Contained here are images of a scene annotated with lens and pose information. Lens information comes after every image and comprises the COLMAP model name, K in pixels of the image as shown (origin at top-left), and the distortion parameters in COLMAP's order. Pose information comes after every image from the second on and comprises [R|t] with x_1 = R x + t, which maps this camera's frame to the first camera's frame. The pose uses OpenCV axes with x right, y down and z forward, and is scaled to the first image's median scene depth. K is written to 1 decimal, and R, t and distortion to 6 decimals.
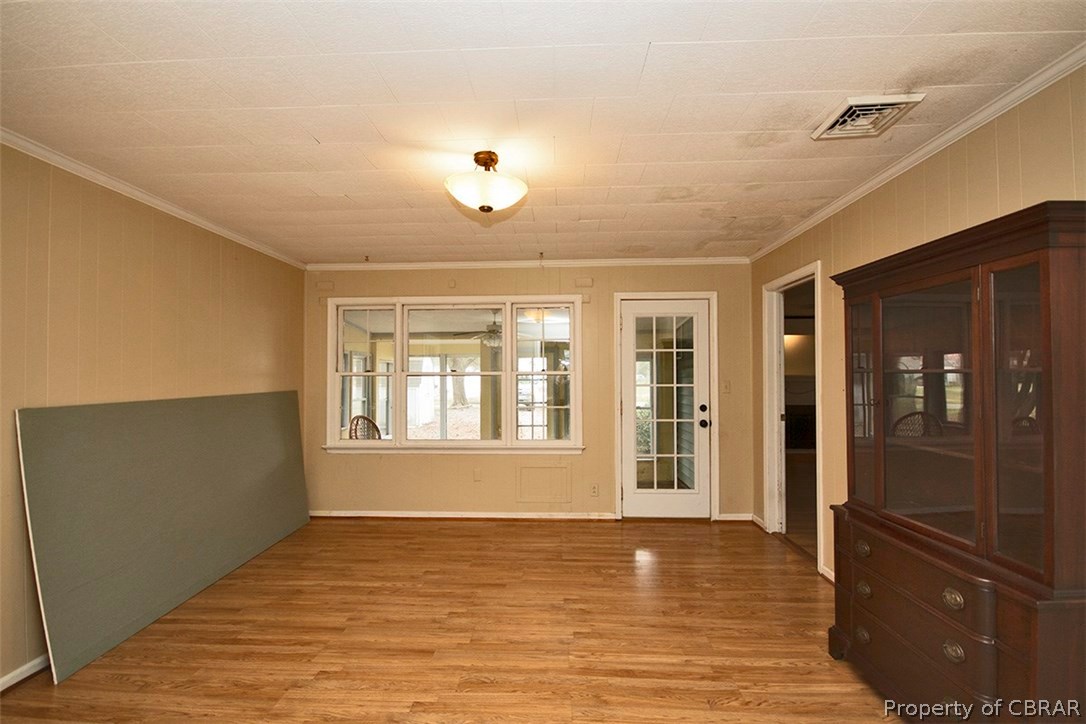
lens RADIAL K [[500.7, 0, 541.8], [0, 500.7, 369.6], [0, 0, 1]] dist [-0.003369, -0.000603]
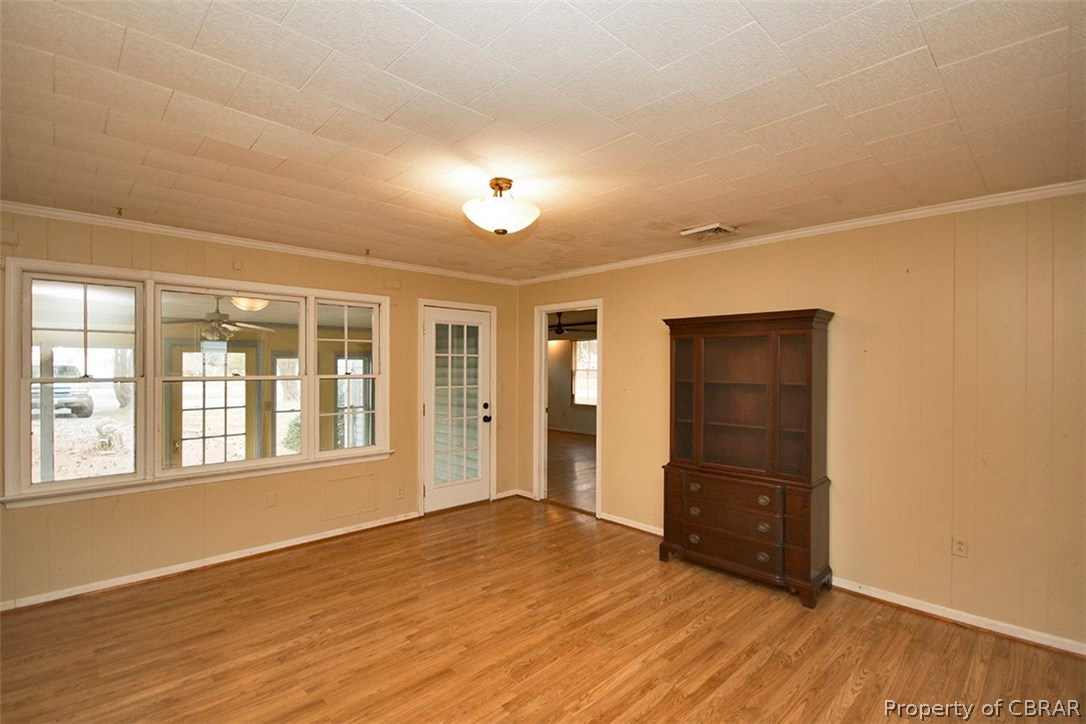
lens RADIAL K [[500.7, 0, 541.8], [0, 500.7, 369.6], [0, 0, 1]] dist [-0.003369, -0.000603]
pose [[0.685569, 0.002356, 0.728004, -0.556557], [-0.014743, 0.999835, 0.010648, -0.027482], [-0.727858, -0.018033, 0.685490, 0.138898]]
